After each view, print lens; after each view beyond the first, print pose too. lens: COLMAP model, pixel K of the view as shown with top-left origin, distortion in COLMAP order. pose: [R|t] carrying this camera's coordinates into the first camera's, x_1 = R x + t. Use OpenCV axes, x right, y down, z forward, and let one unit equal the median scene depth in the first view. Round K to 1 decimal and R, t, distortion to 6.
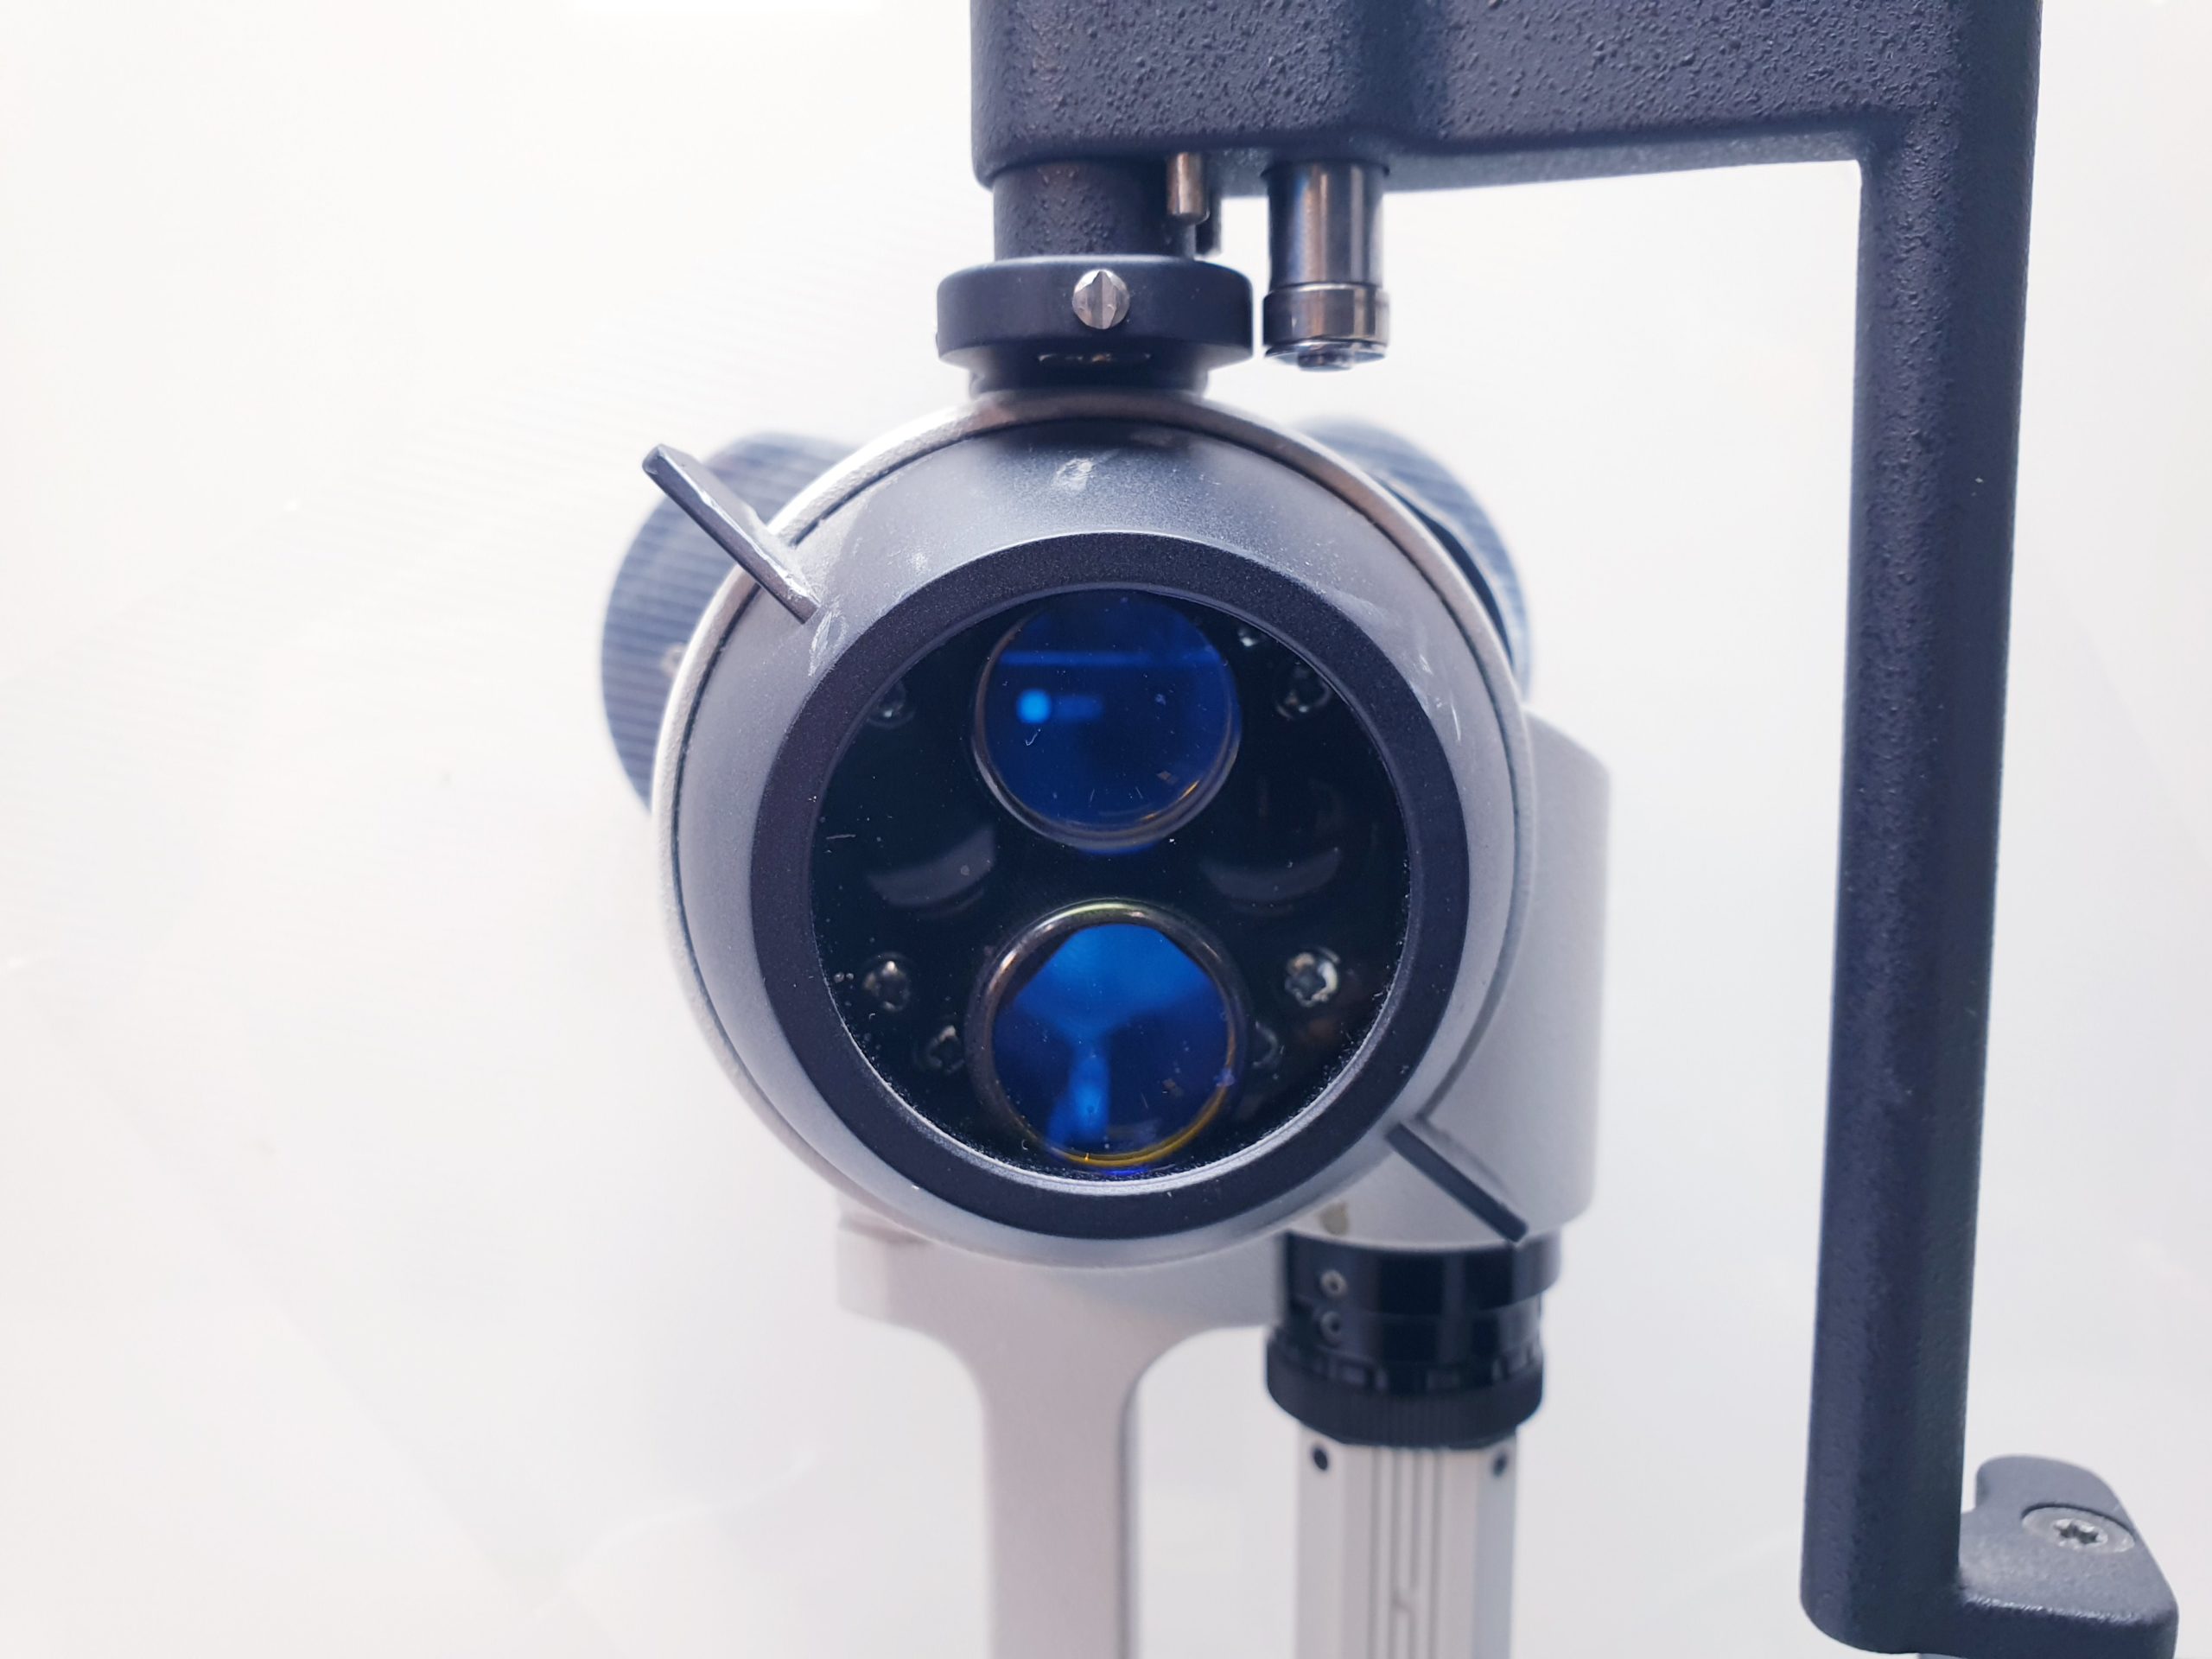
lens RADIAL K [[1837.8, 0, 1106.0], [0, 1837.8, 829.5], [0, 0, 1]] dist [-0.012780, -0.009949]
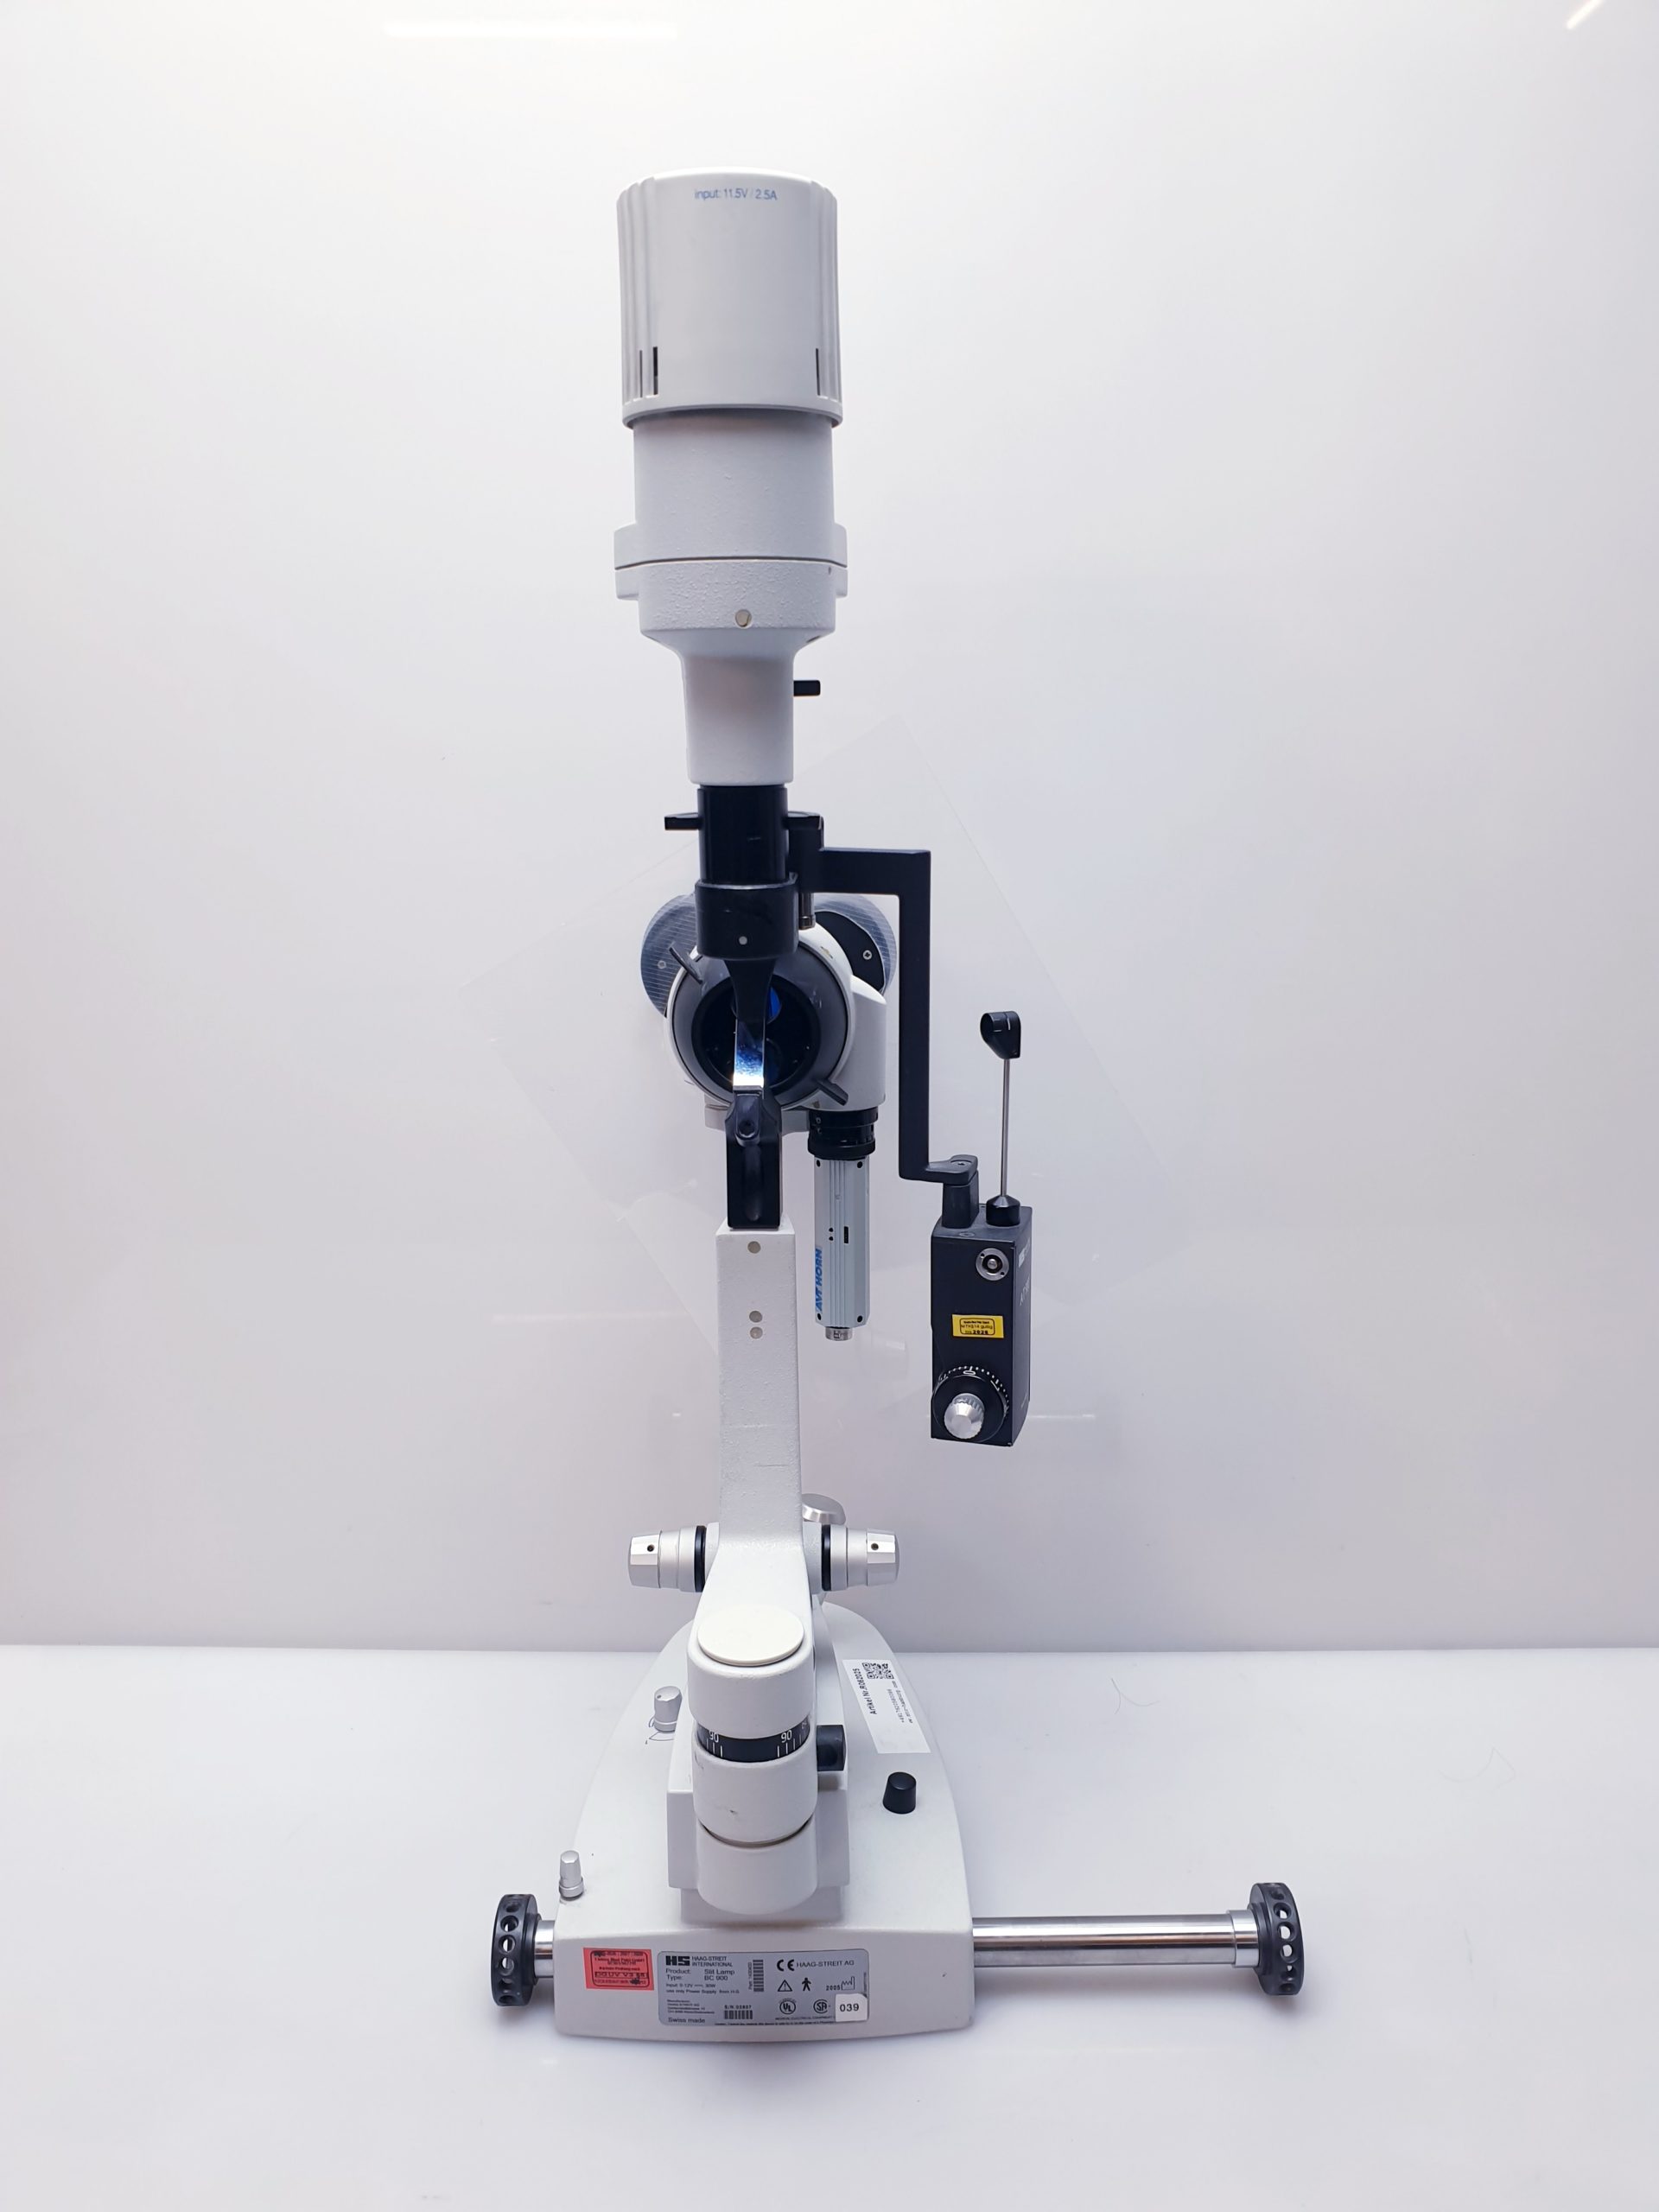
lens RADIAL K [[1837.8, 0, 829.5], [0, 1837.8, 1106.0], [0, 0, 1]] dist [-0.012780, -0.009949]
pose [[0.998324, 0.001618, -0.057848, 0.449849], [0.003610, 0.995922, 0.090147, -0.202710], [0.057758, -0.090205, 0.994247, -3.737875]]
